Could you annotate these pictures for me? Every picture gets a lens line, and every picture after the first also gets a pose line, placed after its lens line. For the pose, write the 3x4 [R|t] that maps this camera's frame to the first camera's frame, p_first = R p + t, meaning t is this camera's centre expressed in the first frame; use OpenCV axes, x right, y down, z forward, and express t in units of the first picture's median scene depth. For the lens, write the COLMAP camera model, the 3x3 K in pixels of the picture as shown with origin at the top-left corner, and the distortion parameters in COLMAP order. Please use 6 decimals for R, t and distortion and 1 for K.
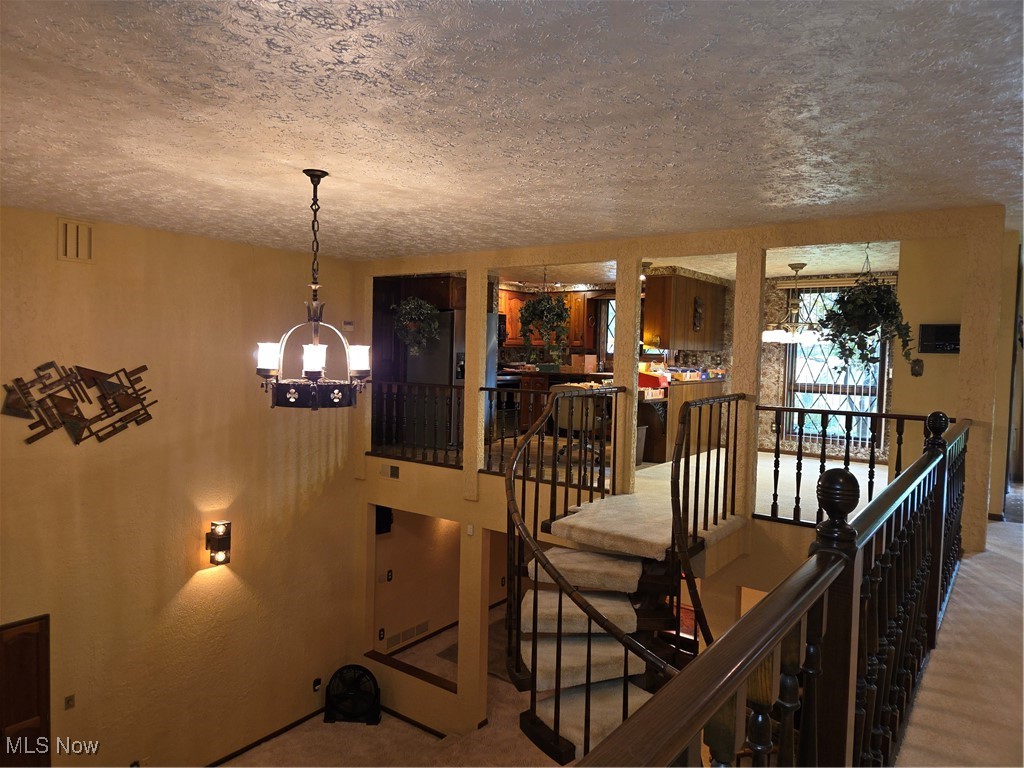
lens RADIAL K [[694.2, 0, 512.0], [0, 694.2, 384.0], [0, 0, 1]] dist [0.086806, -0.084127]
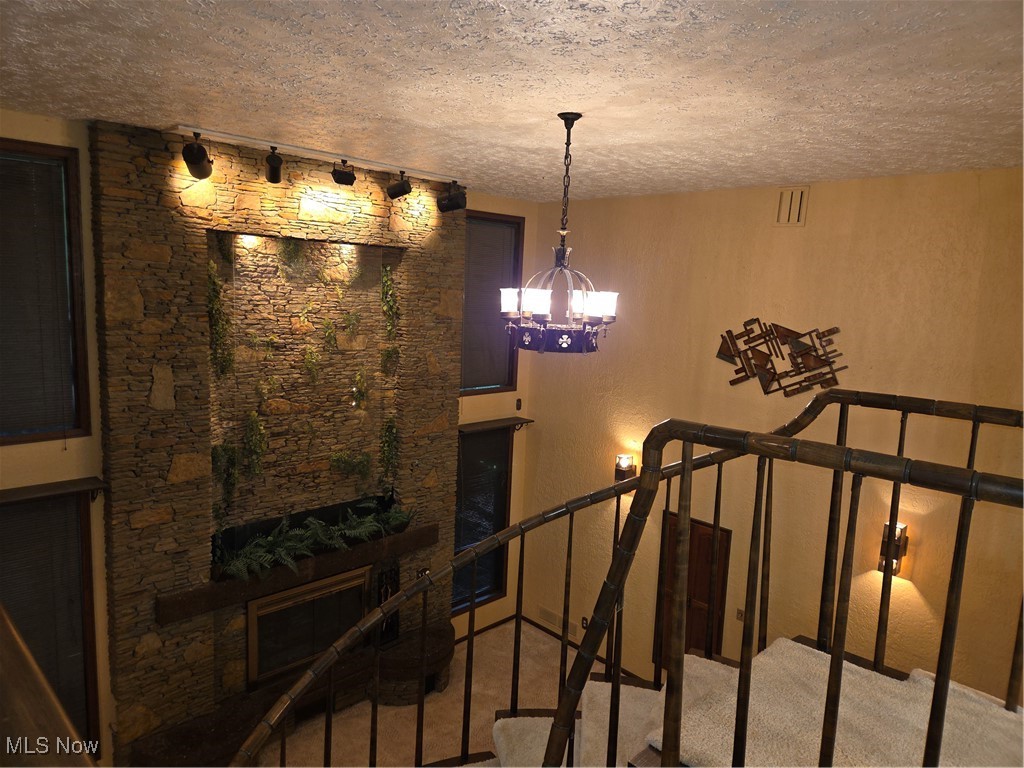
lens RADIAL K [[694.2, 0, 512.0], [0, 694.2, 384.0], [0, 0, 1]] dist [0.086806, -0.084127]
pose [[-0.144726, 0.107604, -0.983603, 0.533748], [-0.097425, 0.987689, 0.122386, -0.026842], [0.984664, 0.113540, -0.132461, 0.770627]]
